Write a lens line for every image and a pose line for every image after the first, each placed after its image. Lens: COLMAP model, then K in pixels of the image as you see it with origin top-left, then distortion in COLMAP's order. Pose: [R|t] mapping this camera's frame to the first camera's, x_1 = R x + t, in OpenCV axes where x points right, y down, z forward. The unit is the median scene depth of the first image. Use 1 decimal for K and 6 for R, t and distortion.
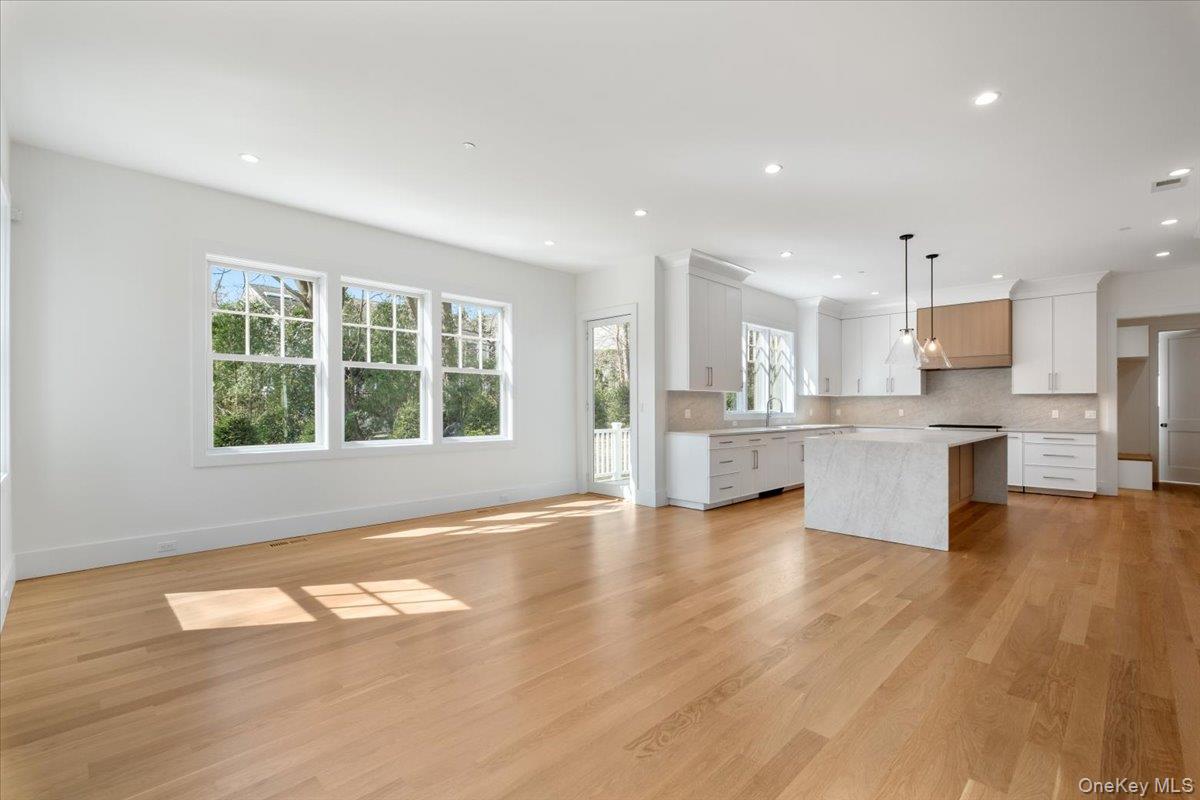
lens RADIAL K [[529.9, 0, 602.8], [0, 529.9, 413.2], [0, 0, 1]] dist [0.002197, 0.000170]
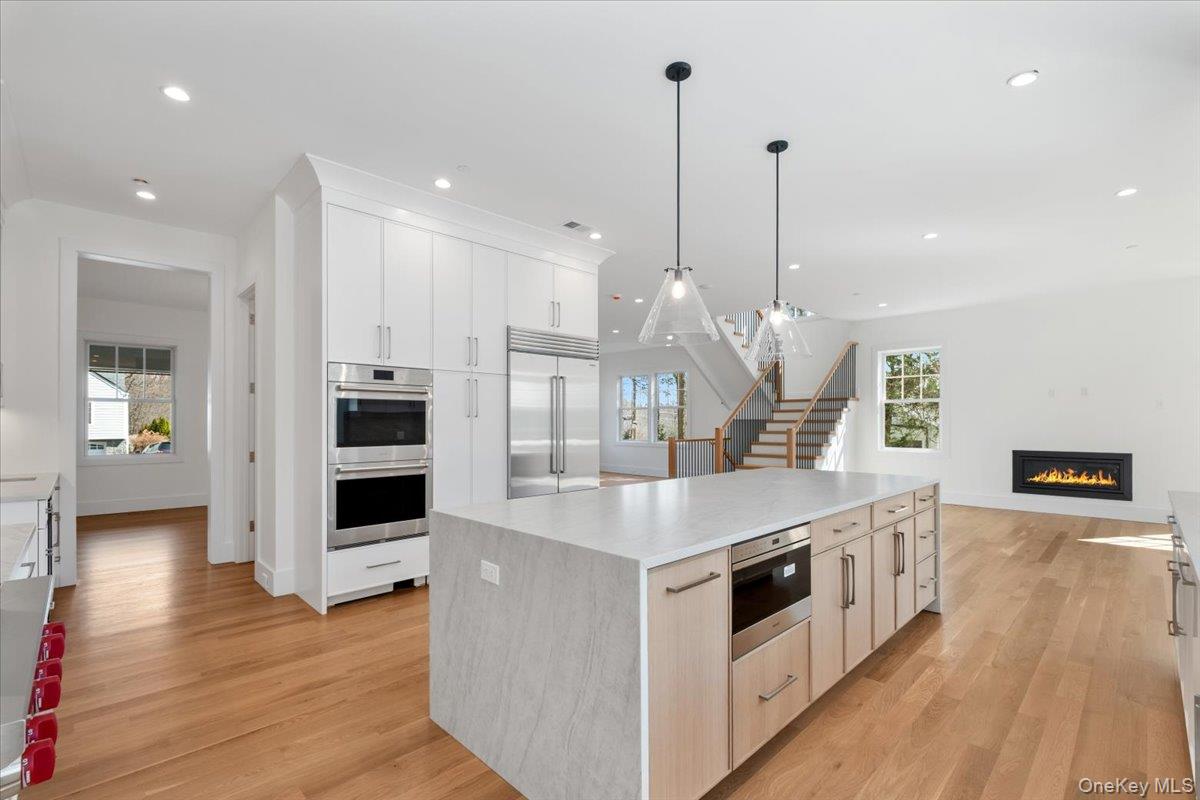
lens RADIAL K [[529.9, 0, 602.8], [0, 529.9, 413.2], [0, 0, 1]] dist [0.002197, 0.000170]
pose [[-0.999953, 0.000607, 0.009720, 0.993264], [0.000550, 0.999983, -0.005857, -0.041477], [-0.009724, -0.005852, -0.999936, 2.072892]]
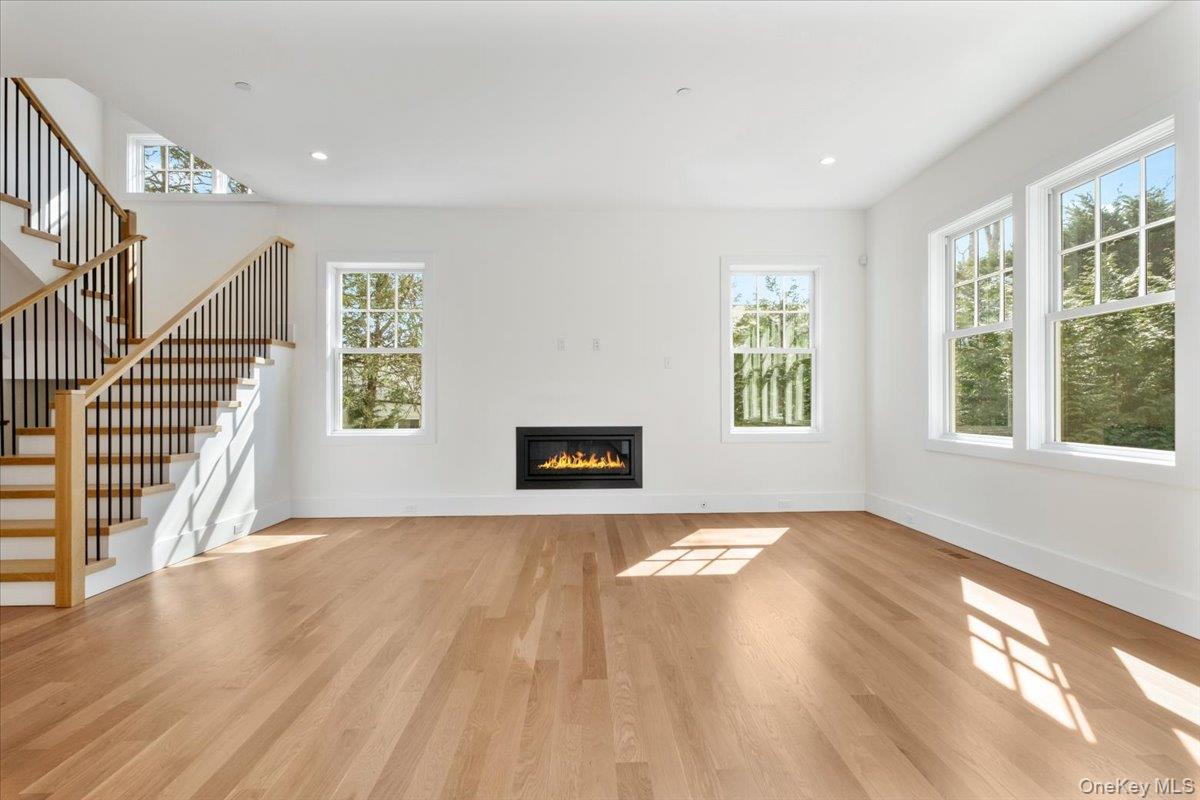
lens RADIAL K [[579.9, 0, 613.4], [0, 579.9, 400.7], [0, 0, 1]] dist [-0.000692, -0.000318]
pose [[-0.669210, 0.000209, -0.743073, 0.472706], [-0.003104, 0.999990, 0.003077, 0.008167], [0.743066, 0.004366, -0.669203, 1.331145]]
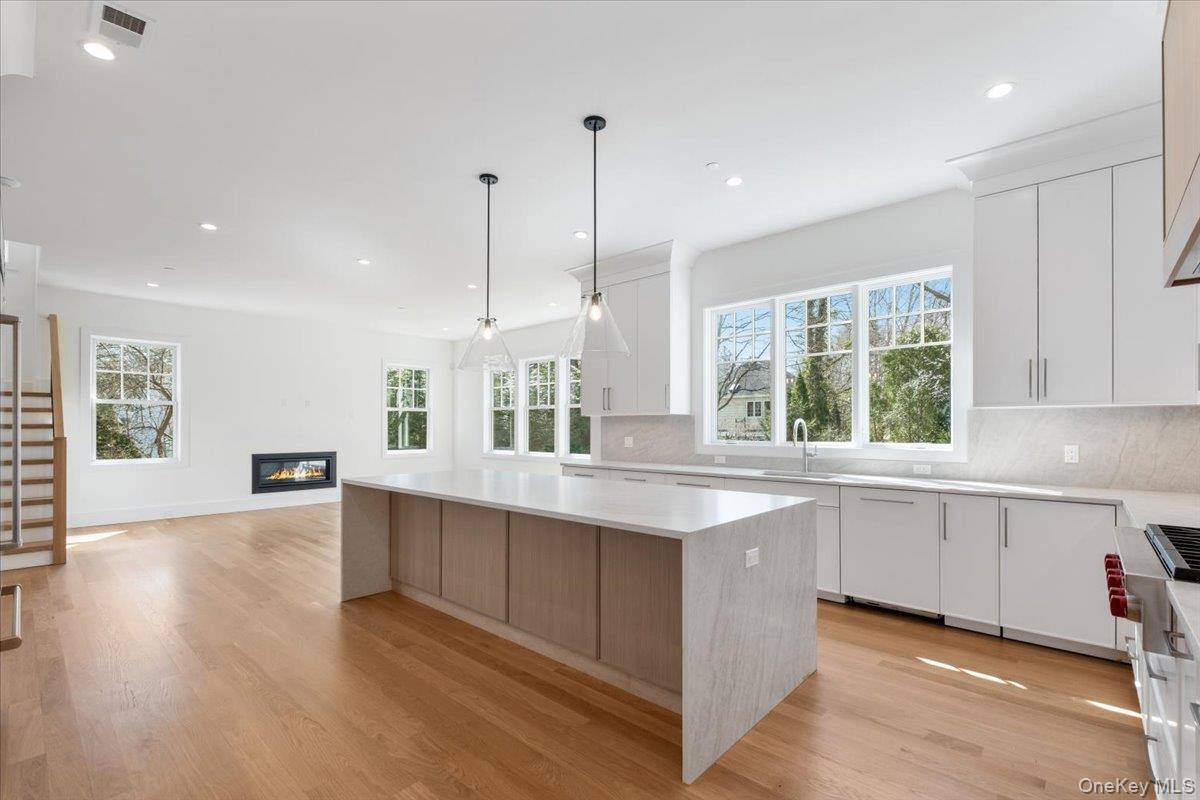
lens RADIAL K [[526.3, 0, 603.2], [0, 526.3, 424.2], [0, 0, 1]] dist [0.004971, -0.007836]
pose [[0.049466, -0.006539, -0.998754, 1.597393], [-0.009764, 0.999928, -0.007031, -0.032906], [0.998728, 0.010100, 0.049399, 1.451039]]
